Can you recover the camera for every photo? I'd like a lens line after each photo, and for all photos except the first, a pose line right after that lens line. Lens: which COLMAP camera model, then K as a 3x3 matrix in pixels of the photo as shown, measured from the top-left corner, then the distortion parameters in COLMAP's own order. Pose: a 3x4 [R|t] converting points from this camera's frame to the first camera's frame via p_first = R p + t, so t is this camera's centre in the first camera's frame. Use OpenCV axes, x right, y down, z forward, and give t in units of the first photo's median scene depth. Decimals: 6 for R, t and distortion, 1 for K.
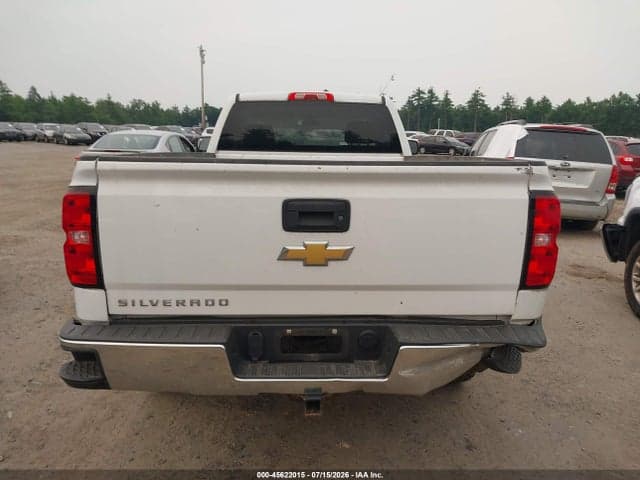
lens RADIAL K [[511.6, 0, 315.7], [0, 511.6, 244.2], [0, 0, 1]] dist [0.003699, 0.003527]
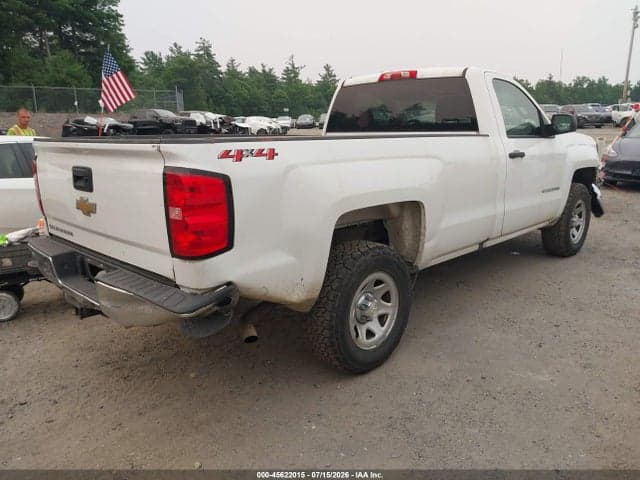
lens RADIAL K [[511.6, 0, 315.3], [0, 511.6, 241.1], [0, 0, 1]] dist [0.003699, 0.003527]
pose [[0.685424, 0.135108, -0.715499, 0.596885], [-0.115132, 0.990383, 0.076722, -0.027090], [0.718984, 0.029790, 0.694388, 0.193413]]
